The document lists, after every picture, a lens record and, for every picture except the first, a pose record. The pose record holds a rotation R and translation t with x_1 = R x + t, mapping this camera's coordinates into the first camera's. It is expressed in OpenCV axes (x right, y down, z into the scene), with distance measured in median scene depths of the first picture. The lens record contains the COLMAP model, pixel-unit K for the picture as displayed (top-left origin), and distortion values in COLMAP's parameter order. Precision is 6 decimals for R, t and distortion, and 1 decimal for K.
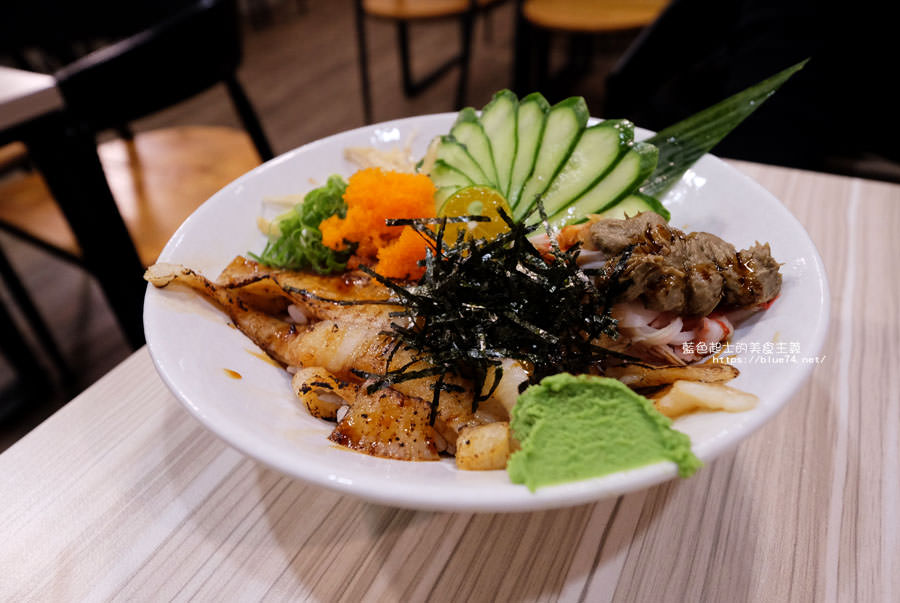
lens RADIAL K [[586.6, 0, 442.4], [0, 586.6, 305.5], [0, 0, 1]] dist [0.010020, 0.000768]
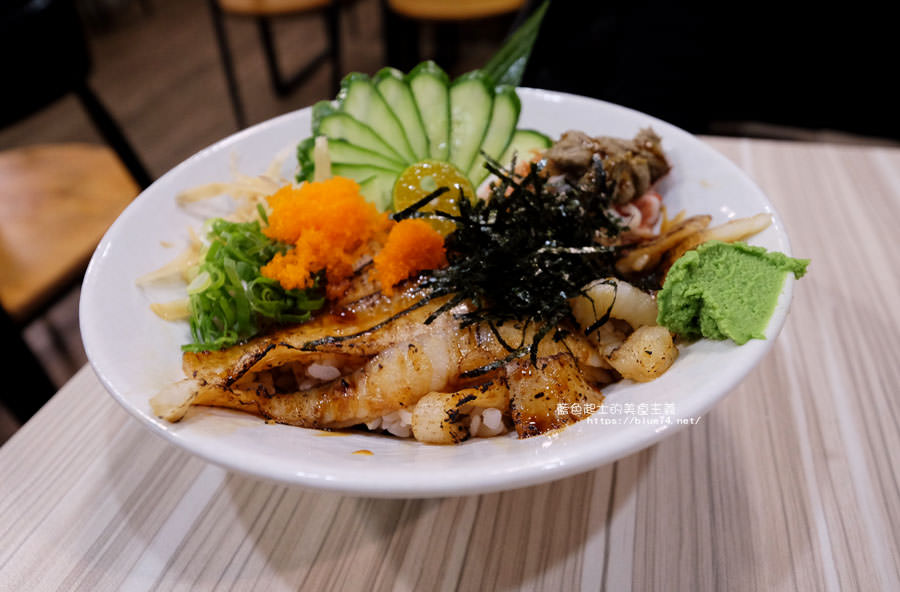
lens RADIAL K [[586.6, 0, 431.3], [0, 586.6, 299.5], [0, 0, 1]] dist [0.010020, 0.000768]
pose [[0.722394, -0.418897, 0.550157, -0.539759], [0.439421, 0.892413, 0.102506, -0.090555], [-0.533907, 0.167701, 0.828746, 0.226709]]
